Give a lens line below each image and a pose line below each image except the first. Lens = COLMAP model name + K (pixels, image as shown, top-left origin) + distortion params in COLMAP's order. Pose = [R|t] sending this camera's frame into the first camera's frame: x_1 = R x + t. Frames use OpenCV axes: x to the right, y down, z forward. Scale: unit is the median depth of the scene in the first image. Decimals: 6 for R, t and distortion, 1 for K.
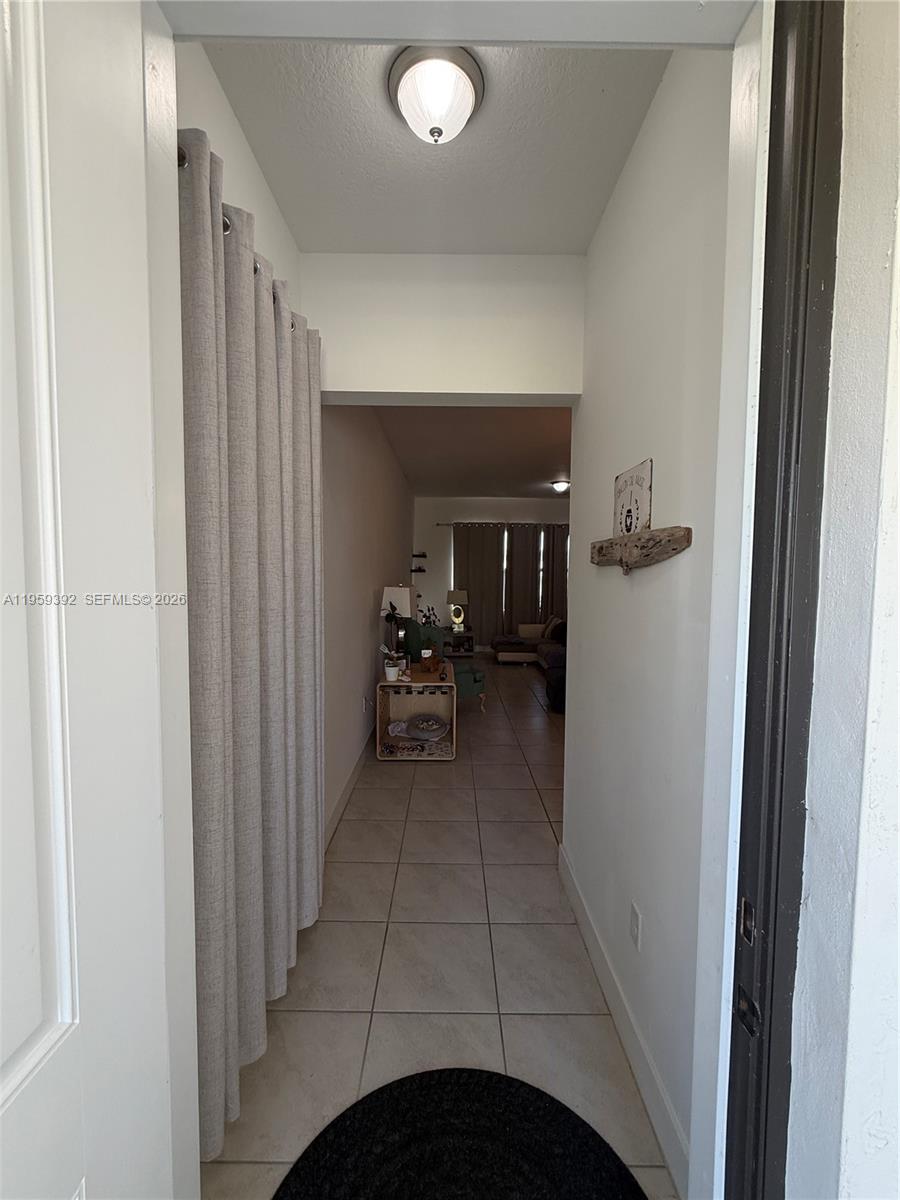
lens RADIAL K [[484.8, 0, 450.0], [0, 484.8, 600.0], [0, 0, 1]] dist [-0.000894, -0.000094]
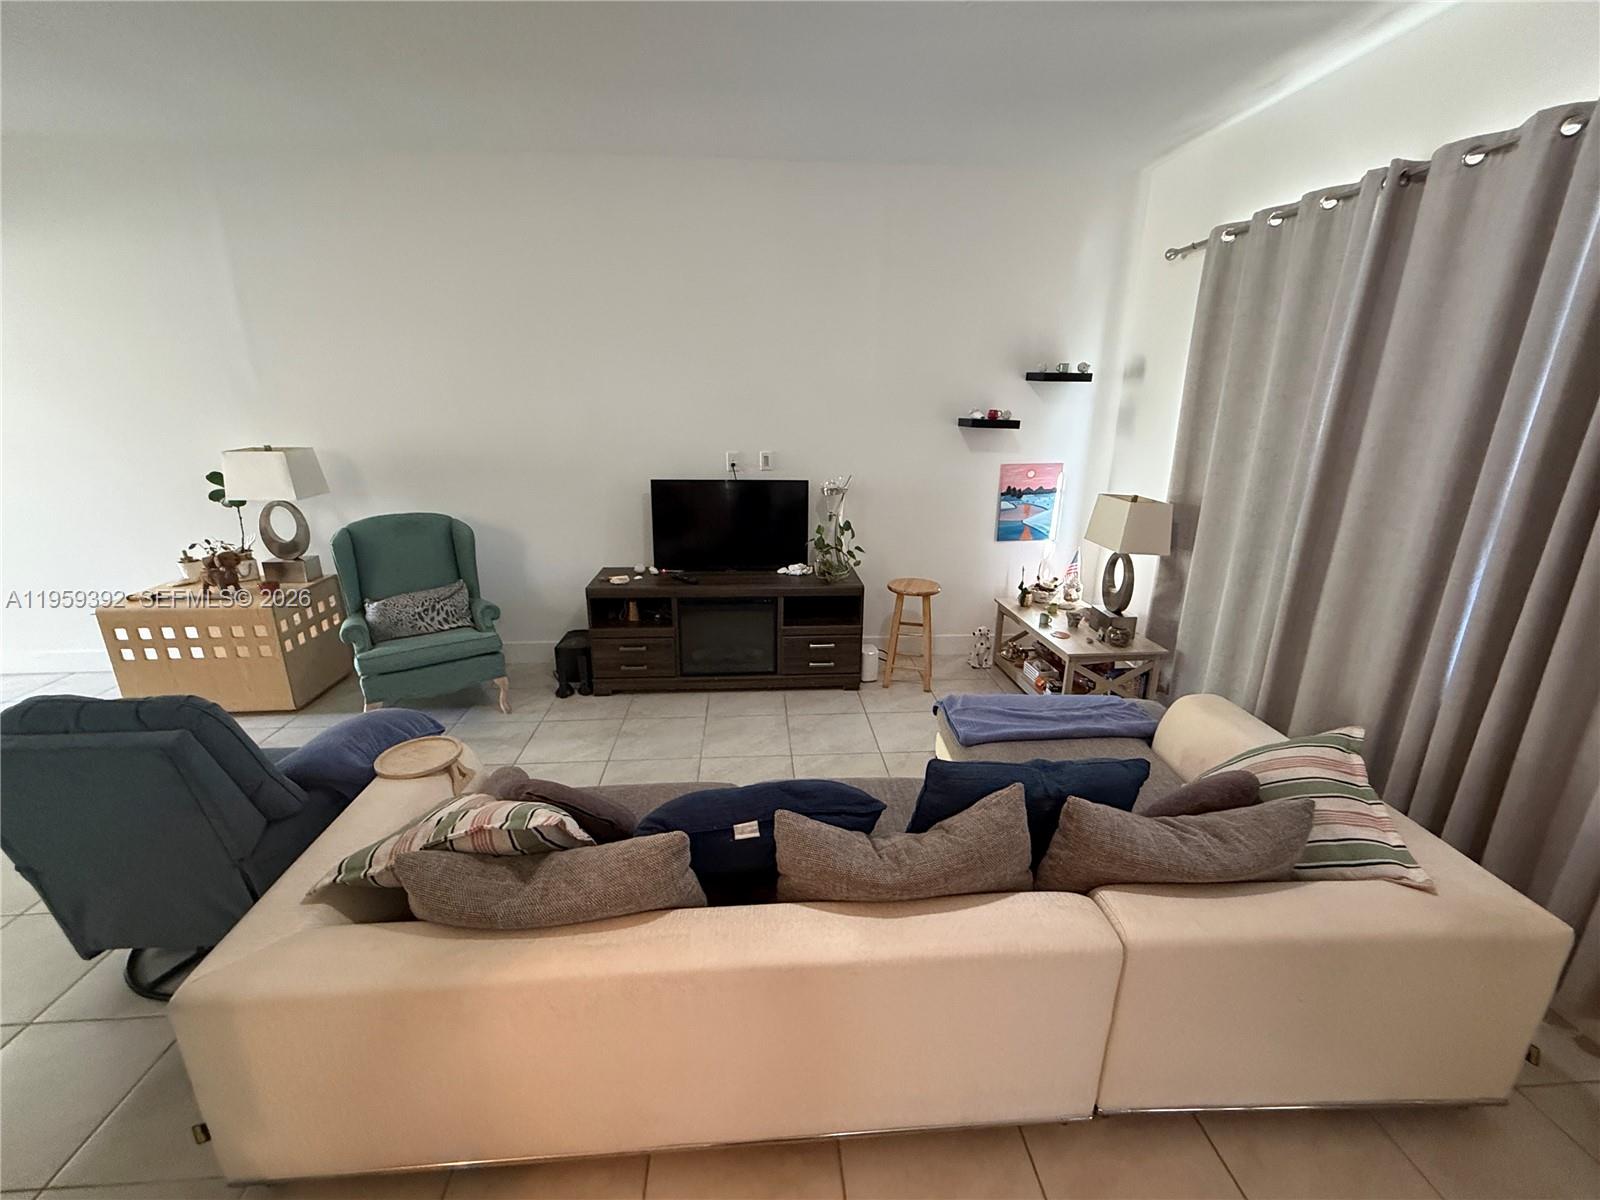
lens RADIAL K [[666.9, 0, 800.0], [0, 666.9, 600.0], [0, 0, 1]] dist [-0.002181, -0.000230]
pose [[0.076214, 0.291903, -0.953407, 0.402612], [-0.061880, 0.955729, 0.287668, -0.065959], [0.995170, 0.037072, 0.090902, 0.805014]]
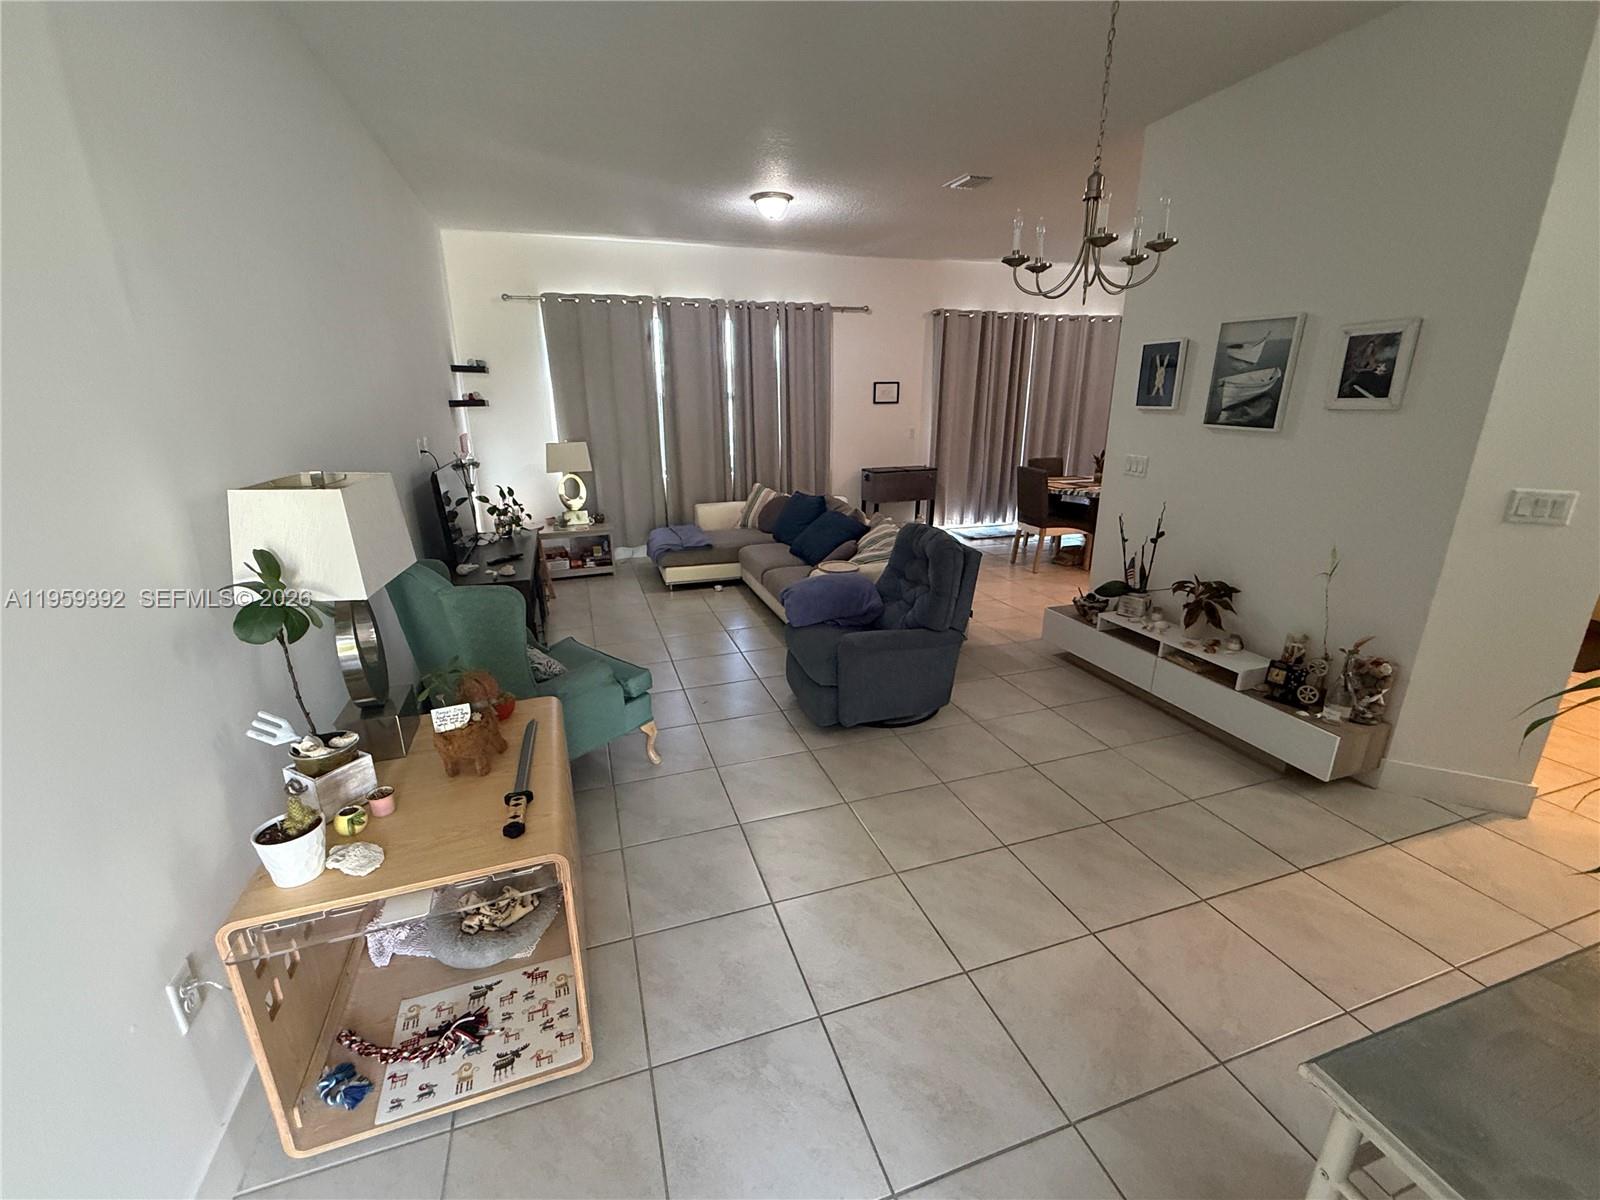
lens RADIAL K [[666.9, 0, 800.0], [0, 666.9, 600.0], [0, 0, 1]] dist [-0.002181, -0.000230]
pose [[0.946318, -0.109932, 0.303969, 0.016575], [0.034676, 0.969489, 0.242669, -0.021788], [-0.321372, -0.219102, 0.921257, 0.279164]]
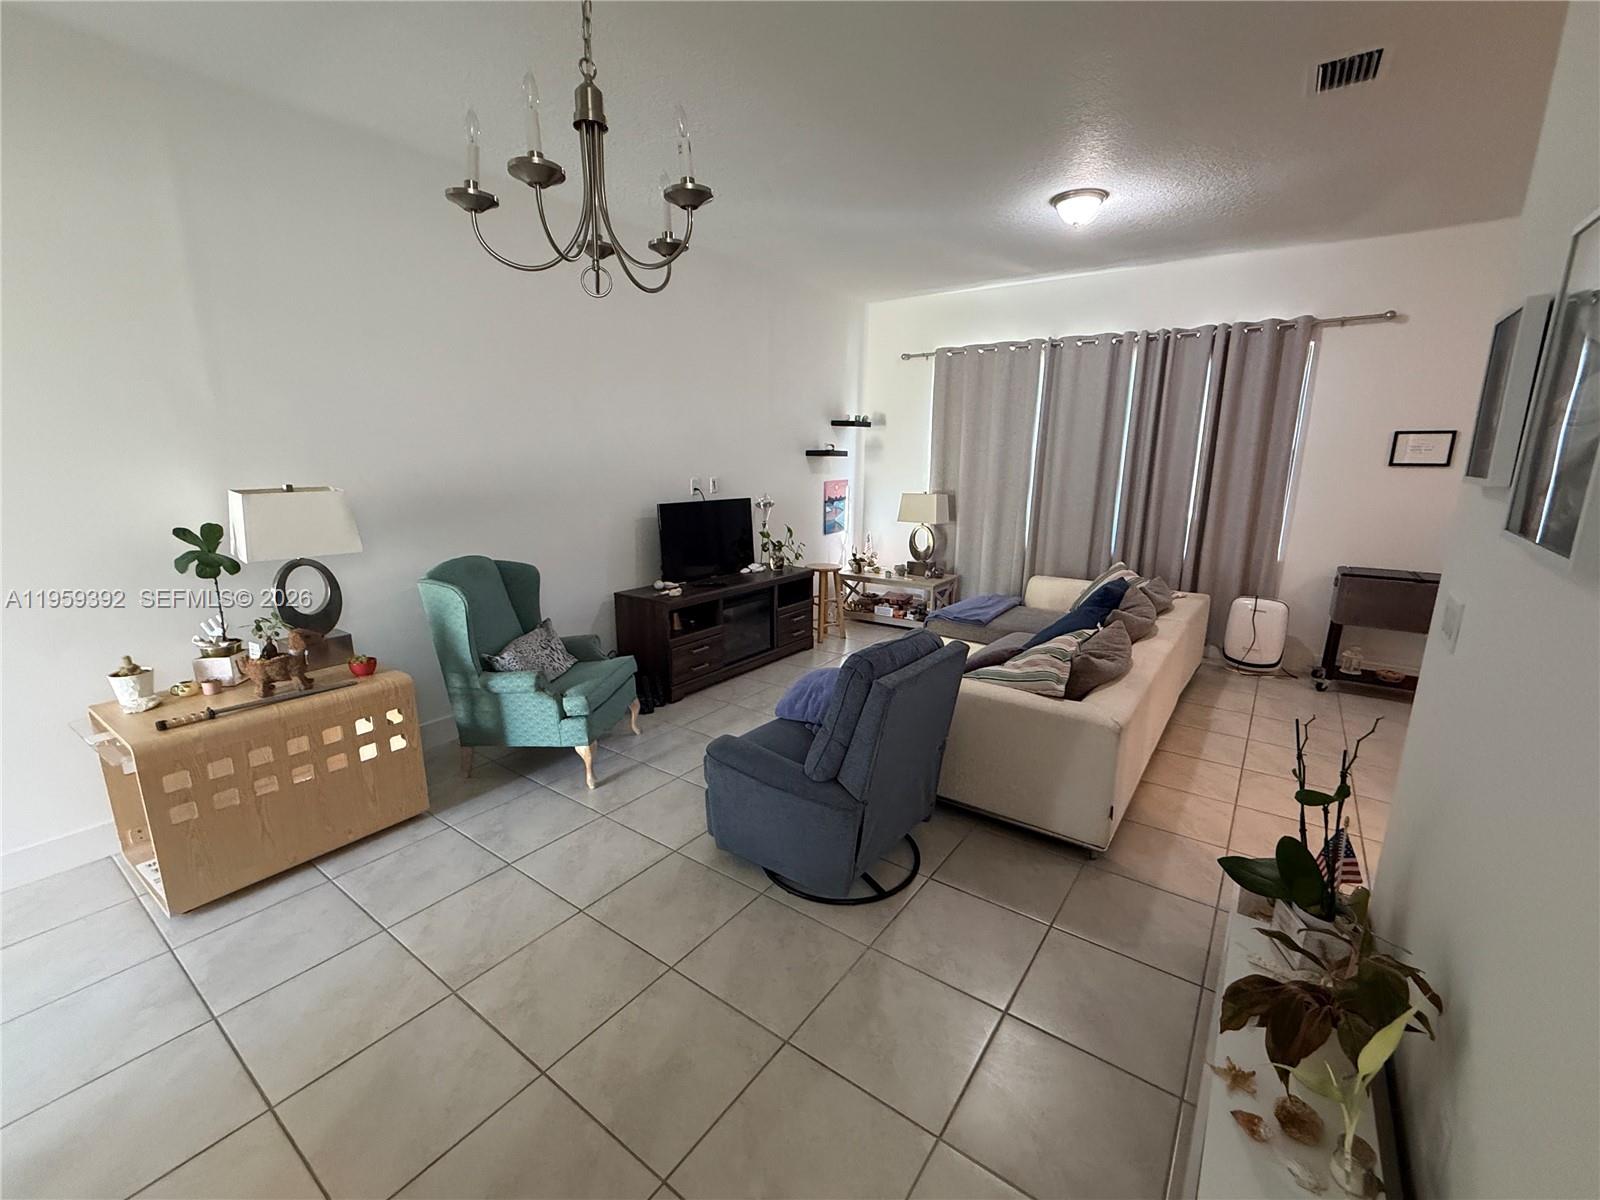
lens RADIAL K [[675.6, 0, 800.0], [0, 675.6, 592.0], [0, 0, 1]] dist [-0.000179, -0.000008]
pose [[0.811533, 0.117374, -0.572397, 0.326022], [-0.032942, 0.987249, 0.155737, -0.024650], [0.583377, -0.107530, 0.805052, 0.383204]]
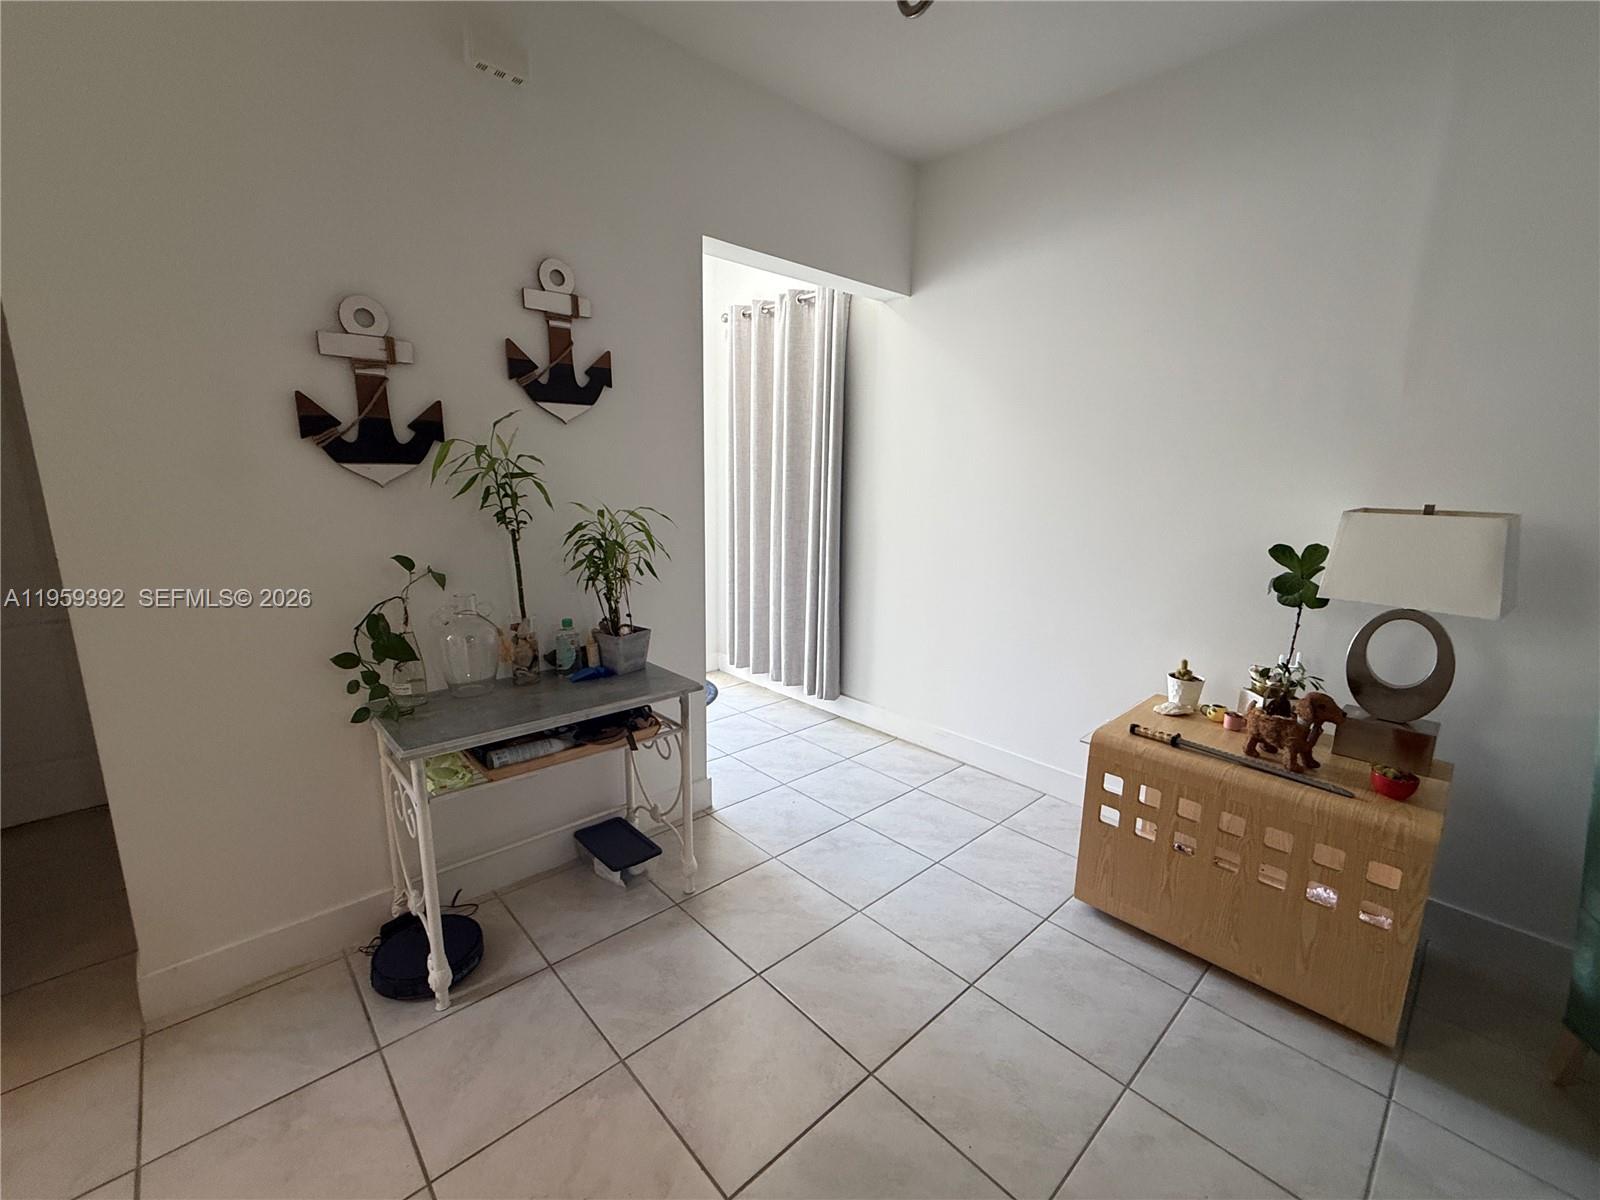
lens RADIAL K [[666.9, 0, 800.0], [0, 666.9, 600.0], [0, 0, 1]] dist [-0.002181, -0.000230]
pose [[-0.732395, 0.109352, -0.672041, 0.246410], [-0.061377, 0.972398, 0.225113, -0.023241], [0.678108, 0.206120, -0.705468, 0.523701]]
